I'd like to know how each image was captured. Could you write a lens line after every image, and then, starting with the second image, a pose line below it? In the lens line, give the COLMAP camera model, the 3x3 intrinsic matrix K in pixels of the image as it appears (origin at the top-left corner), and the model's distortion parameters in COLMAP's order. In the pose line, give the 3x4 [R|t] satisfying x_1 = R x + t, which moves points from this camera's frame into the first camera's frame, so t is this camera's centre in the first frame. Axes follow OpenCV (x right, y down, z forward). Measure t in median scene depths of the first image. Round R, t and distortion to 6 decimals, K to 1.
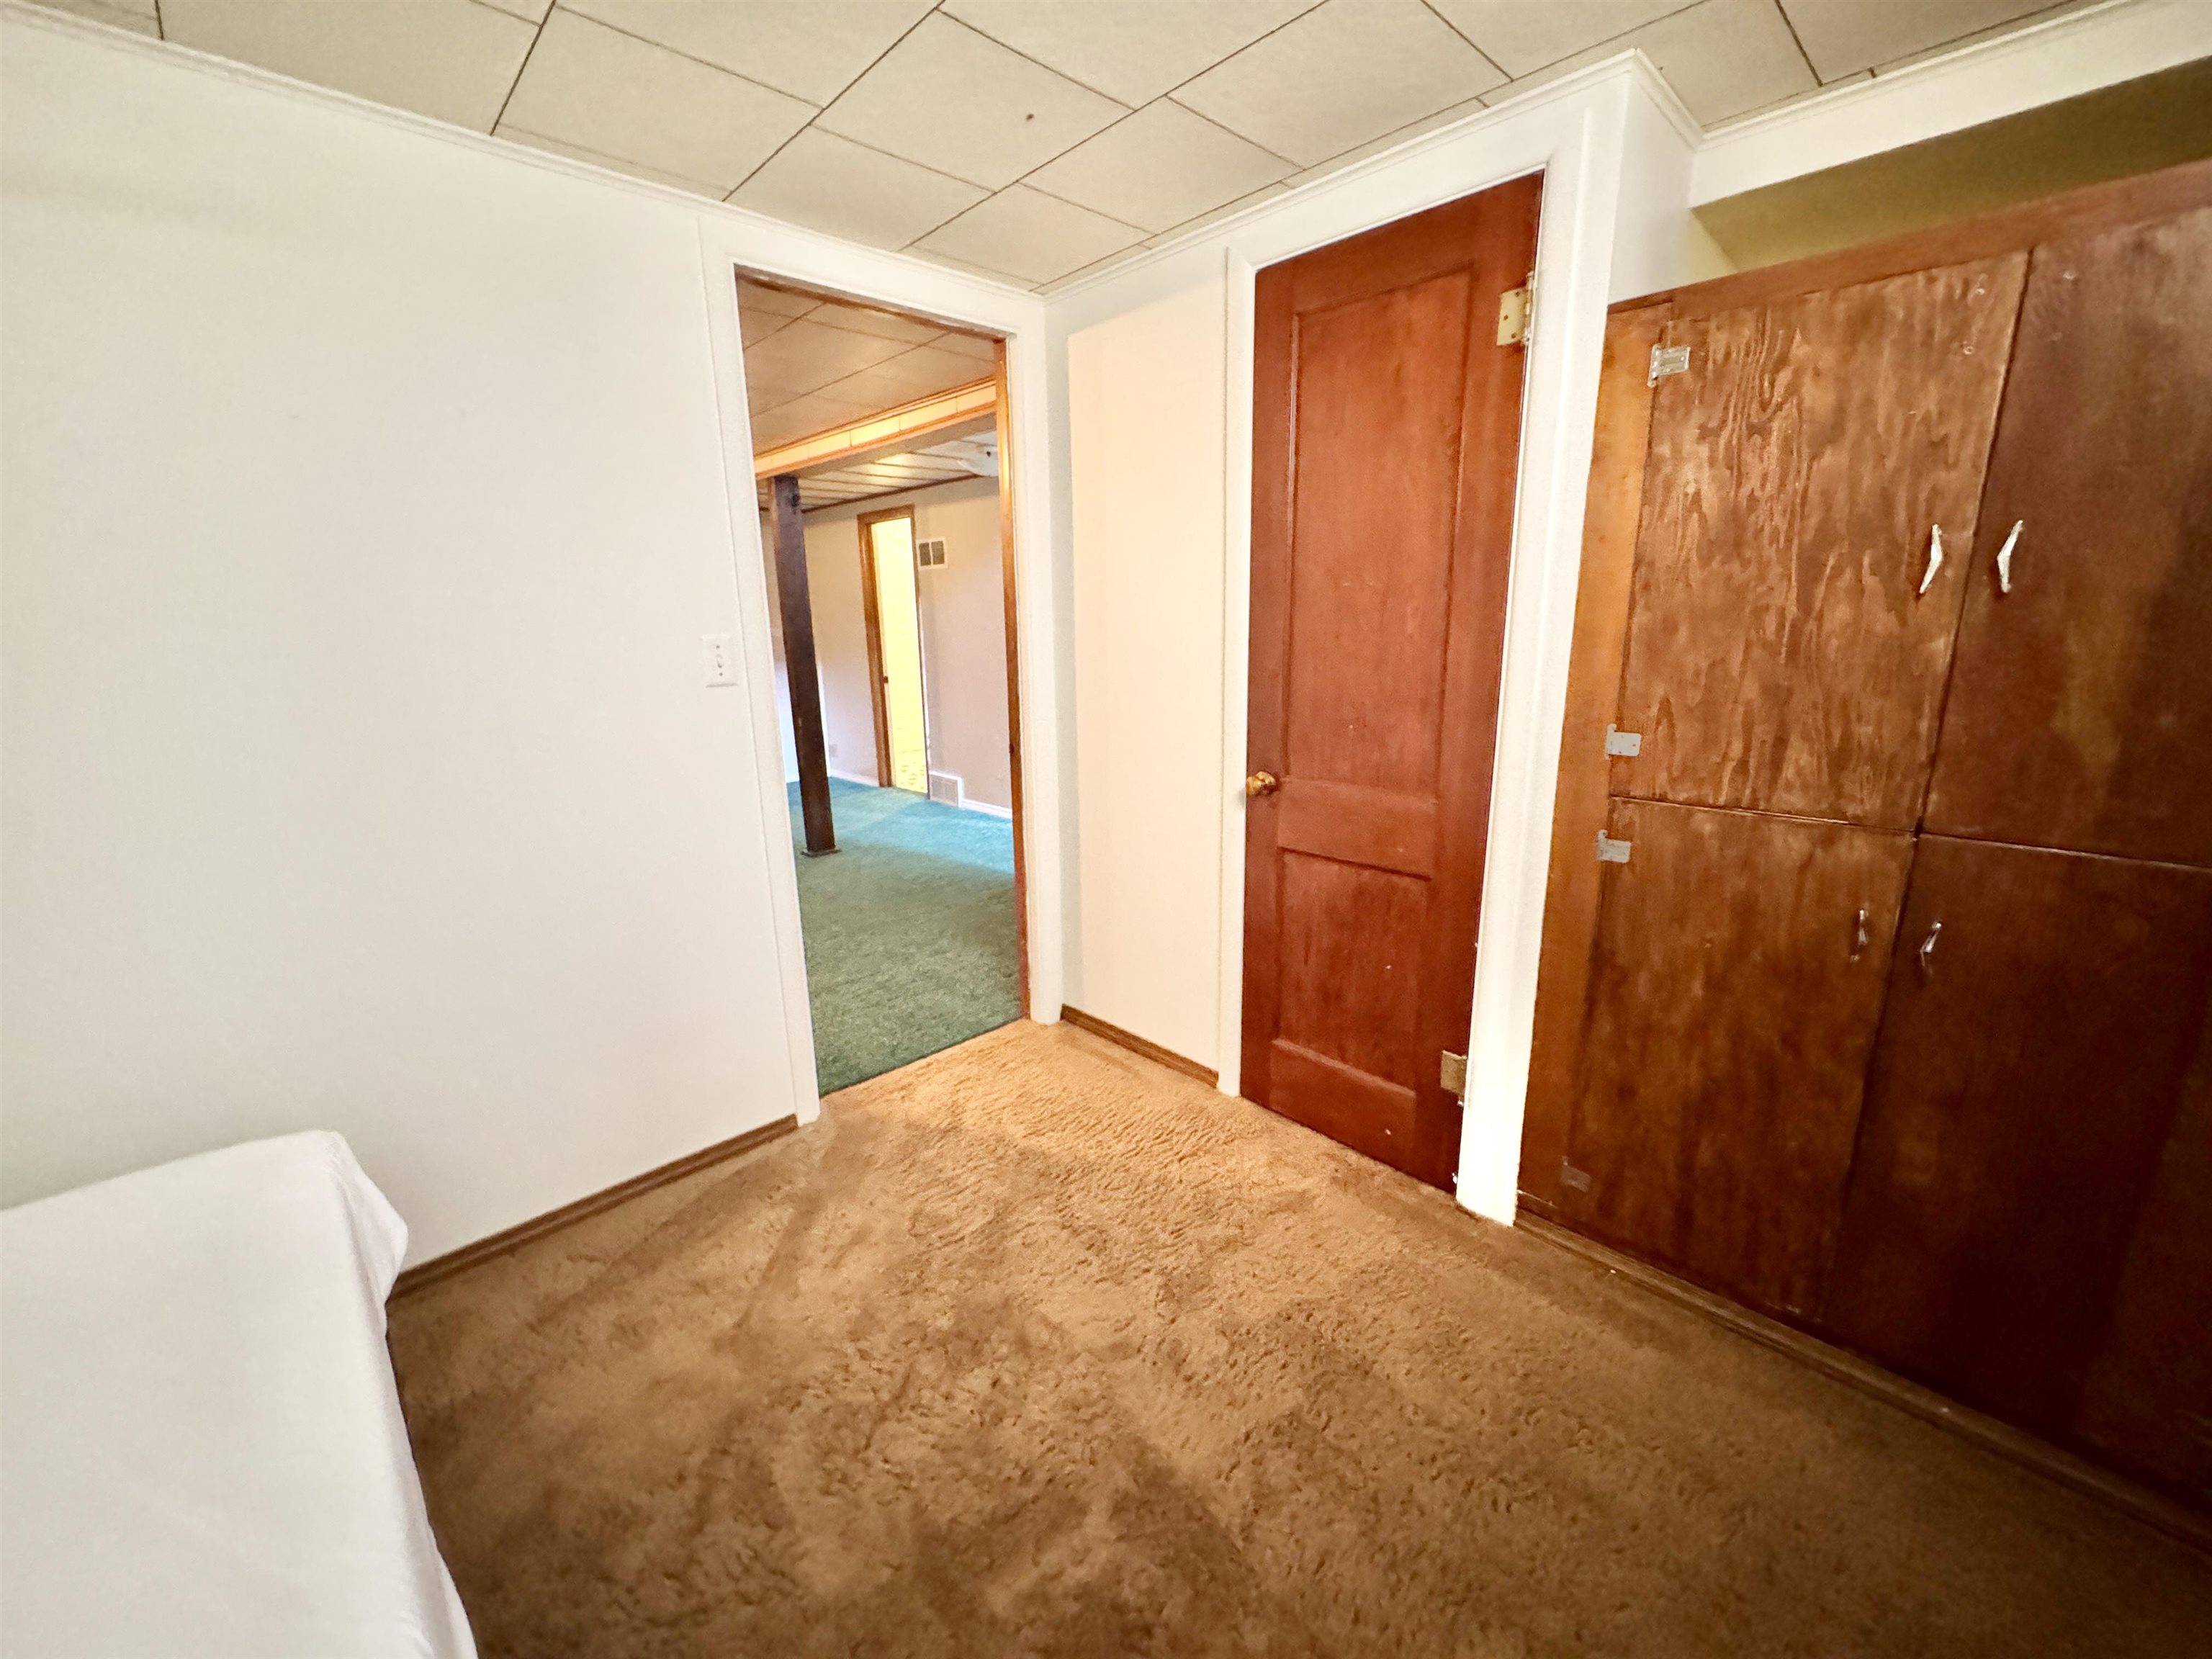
lens RADIAL K [[886.6, 0, 1096.7], [0, 886.6, 832.8], [0, 0, 1]] dist [-0.006161, 0.000867]
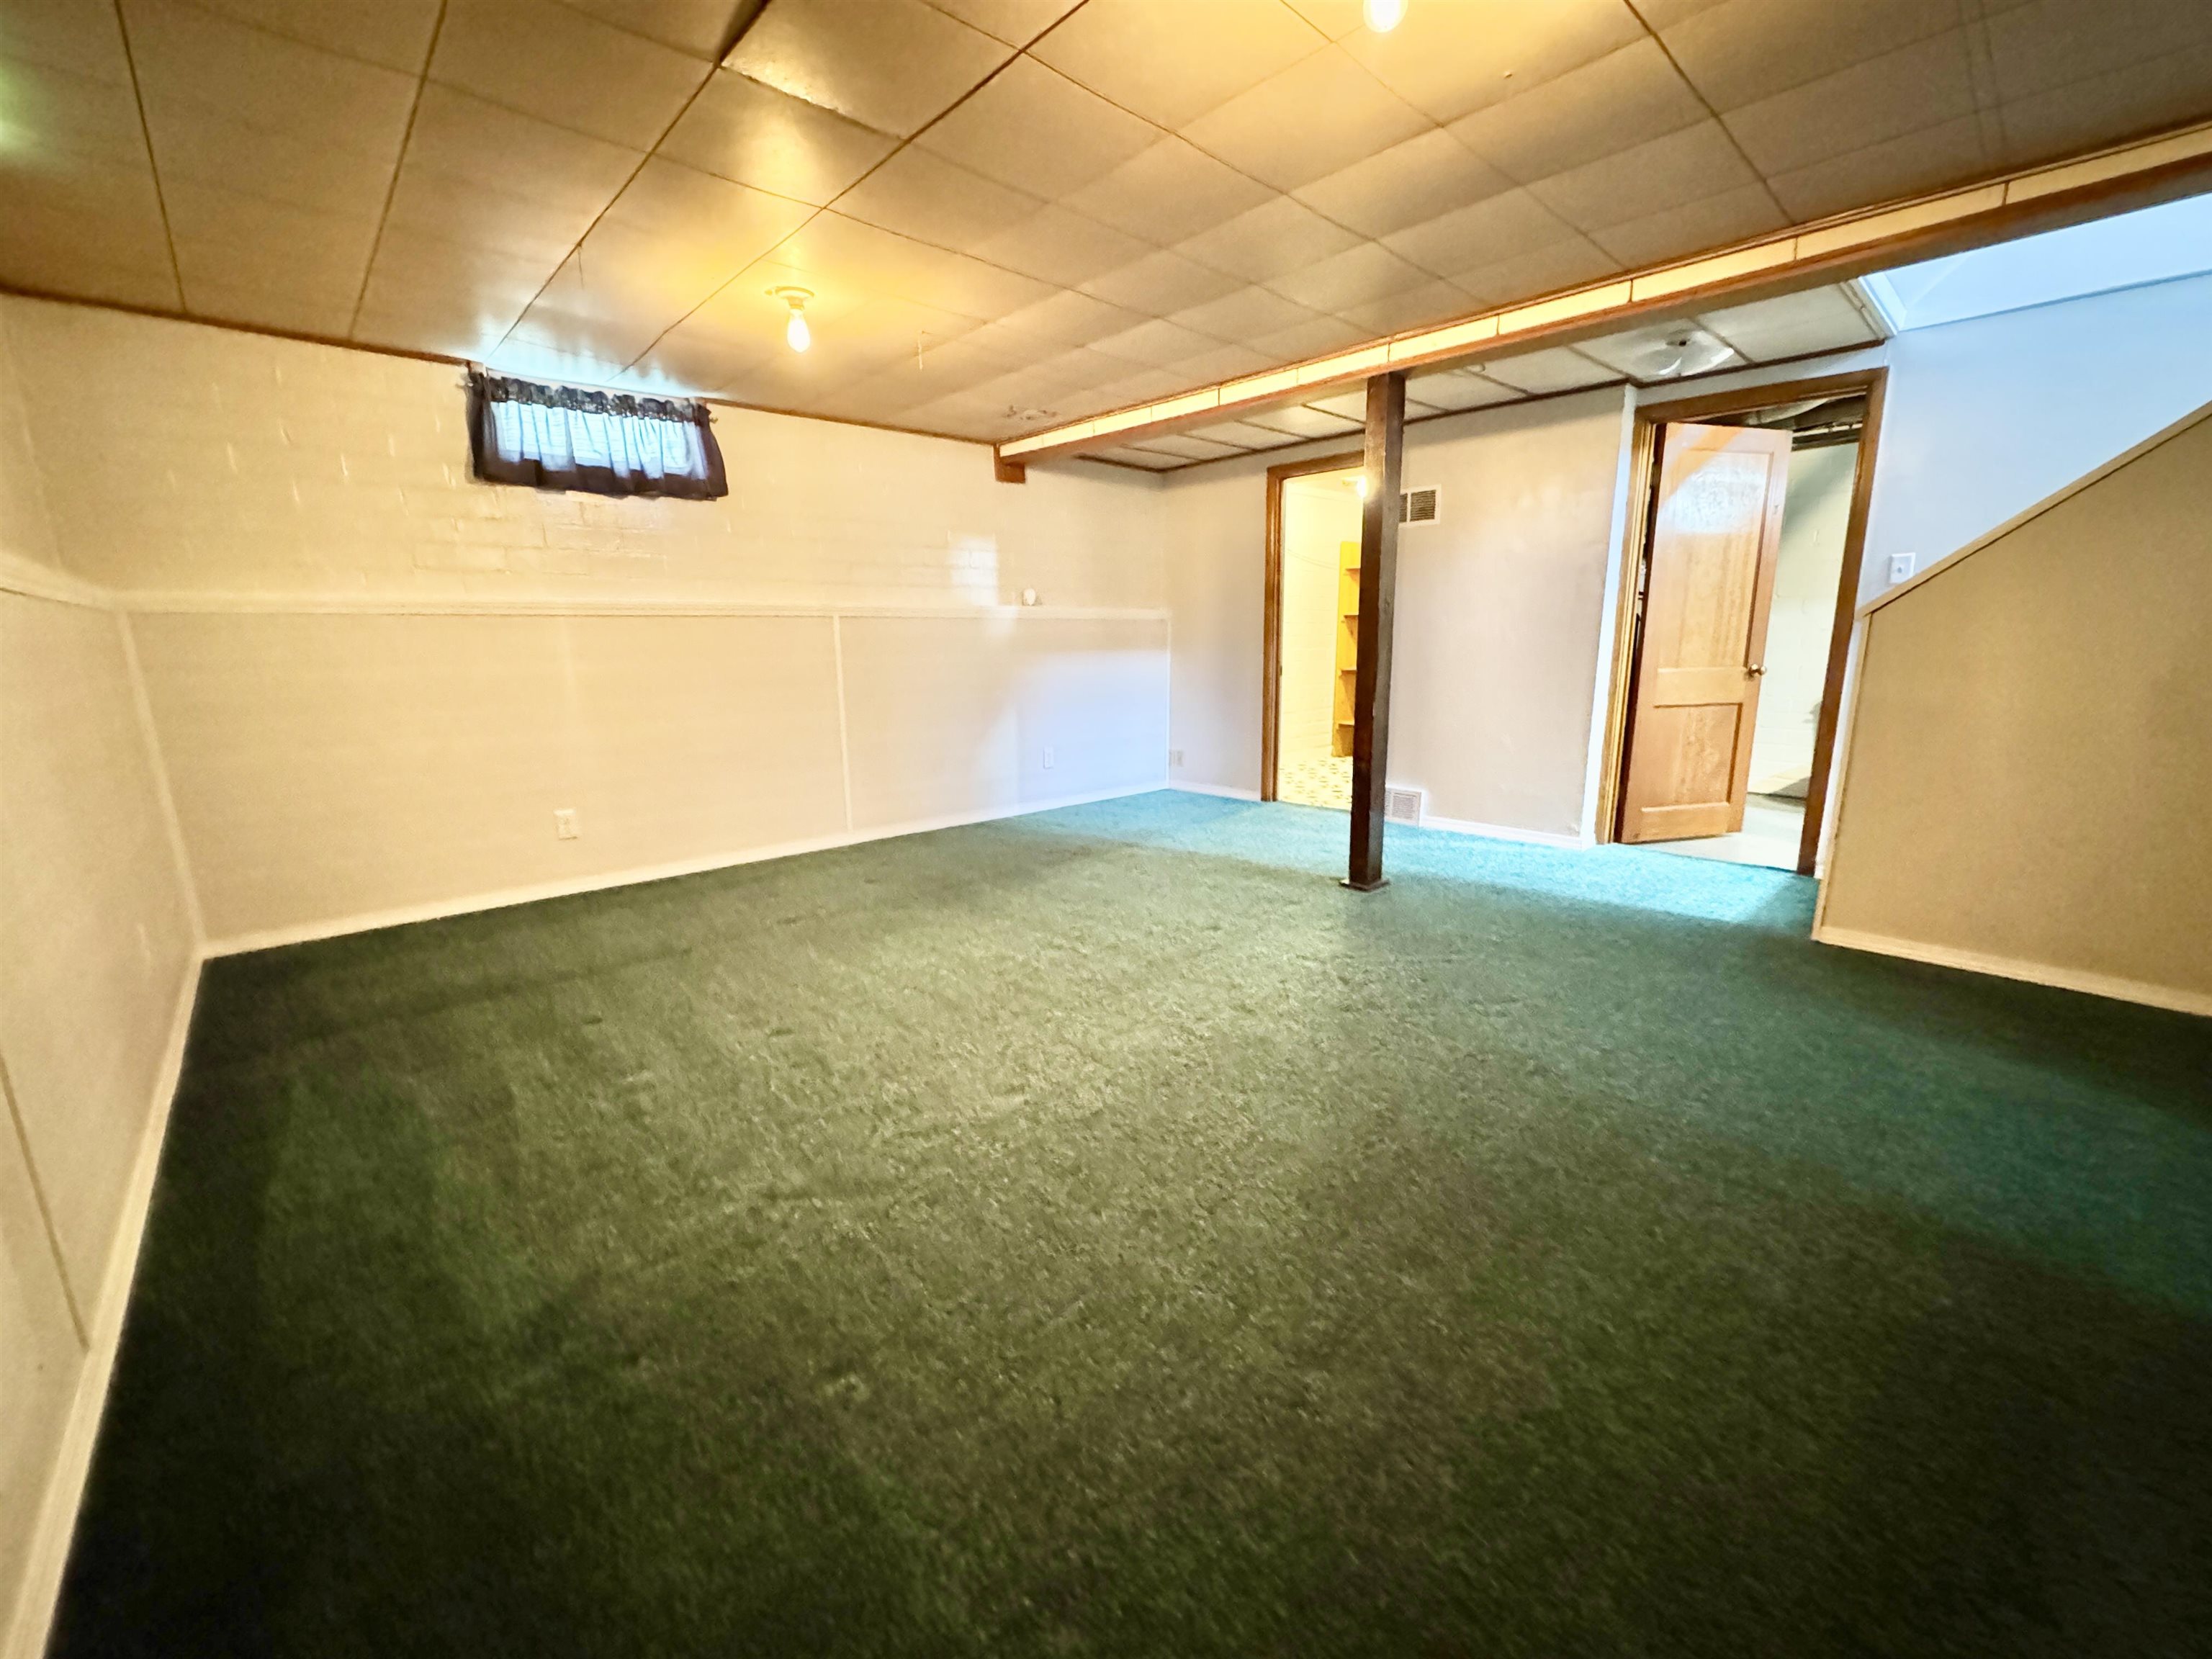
lens RADIAL K [[886.6, 0, 1105.6], [0, 886.6, 823.0], [0, 0, 1]] dist [-0.006161, 0.000867]
pose [[0.999935, 0.005858, -0.009790, -0.412296], [-0.006204, 0.999342, -0.035745, -0.001683], [0.009574, 0.035803, 0.999313, 0.195095]]
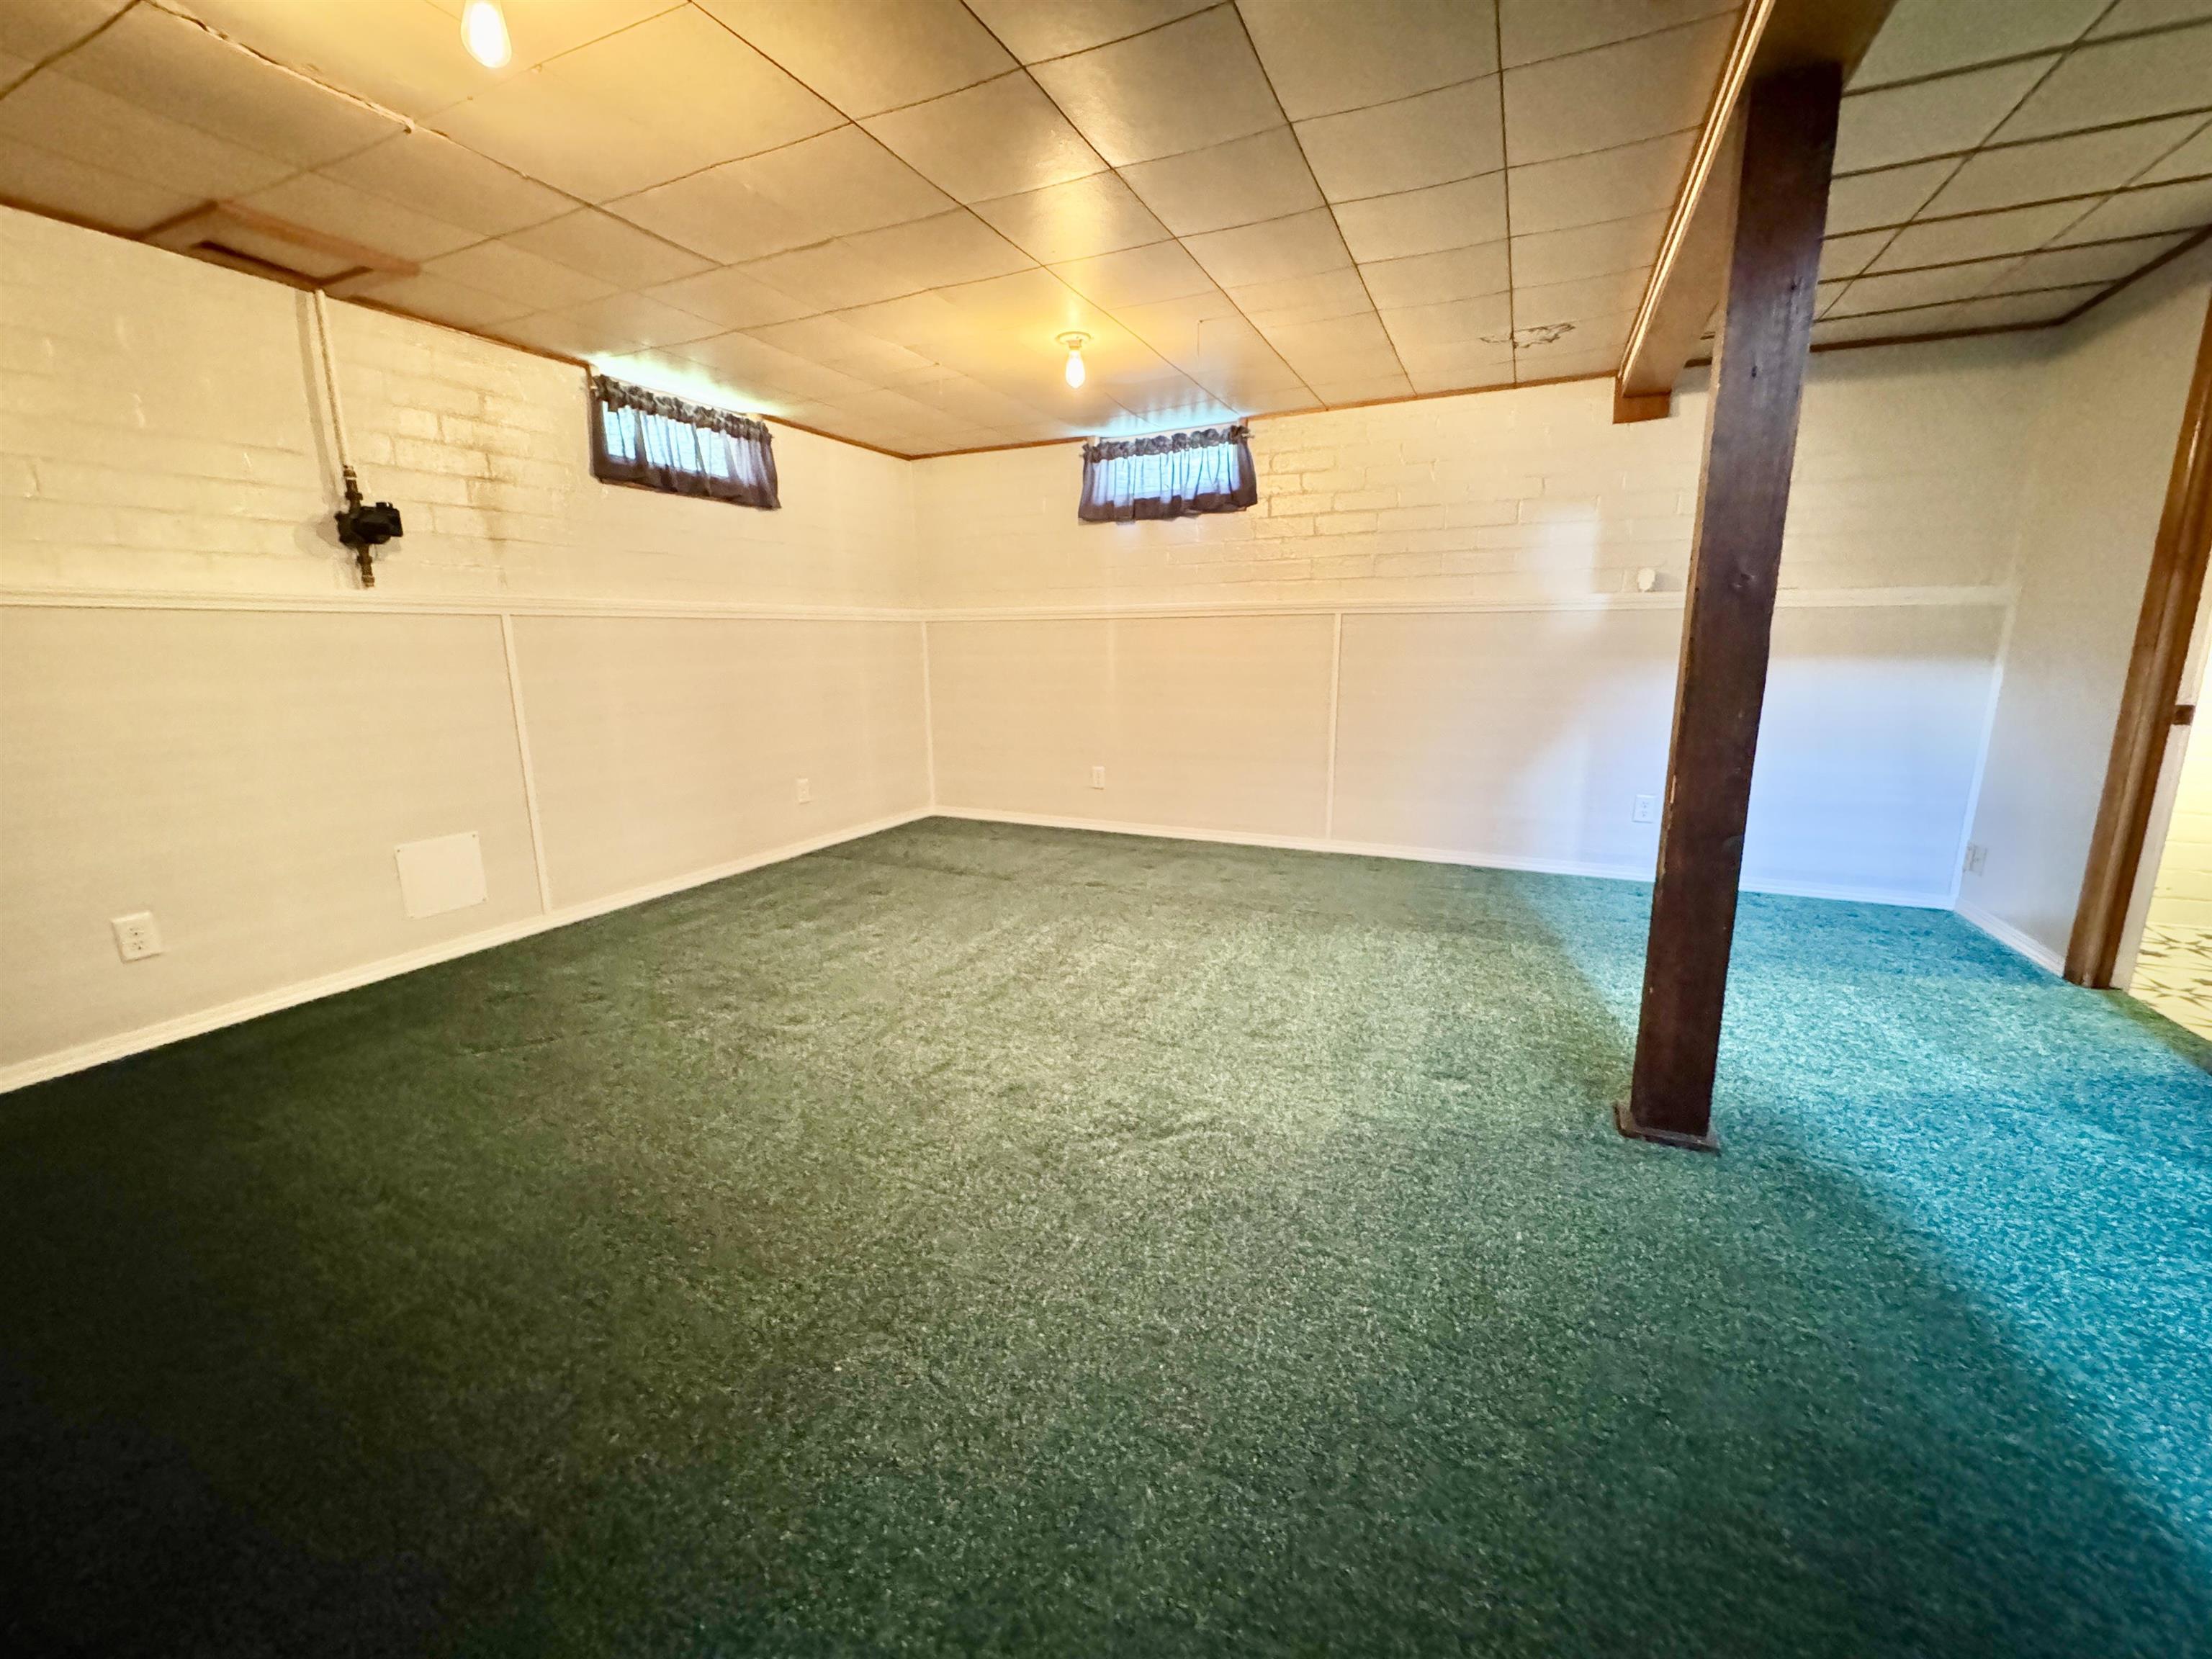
lens RADIAL K [[886.6, 0, 1099.6], [0, 886.6, 822.9], [0, 0, 1]] dist [-0.006161, 0.000867]
pose [[0.363637, 0.201318, -0.909527, -0.062210], [-0.223168, 0.966763, 0.124762, -0.077994], [0.904414, 0.157609, 0.396478, 0.478050]]
